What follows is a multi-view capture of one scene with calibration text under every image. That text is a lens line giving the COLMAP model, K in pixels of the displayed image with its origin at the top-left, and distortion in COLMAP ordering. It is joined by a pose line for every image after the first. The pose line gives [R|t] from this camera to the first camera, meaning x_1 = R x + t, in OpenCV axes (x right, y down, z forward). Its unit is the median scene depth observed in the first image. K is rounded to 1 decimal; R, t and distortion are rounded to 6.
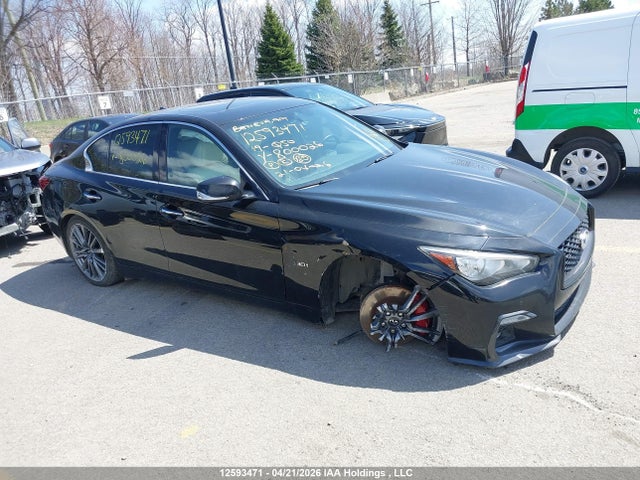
lens RADIAL K [[503.5, 0, 334.2], [0, 503.5, 241.5], [0, 0, 1]] dist [0.066542, -0.085164]
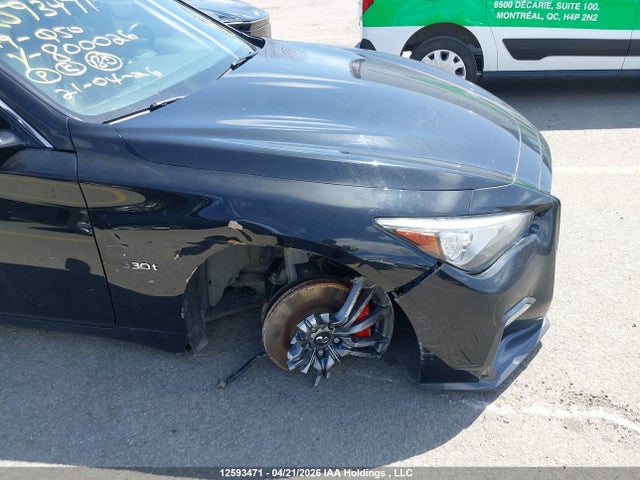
lens RADIAL K [[503.5, 0, 334.2], [0, 503.5, 241.5], [0, 0, 1]] dist [0.066542, -0.085164]
pose [[0.922208, -0.140585, 0.360233, -0.065958], [0.079322, 0.980537, 0.179598, -0.059468], [-0.378471, -0.137052, 0.915411, 0.418318]]
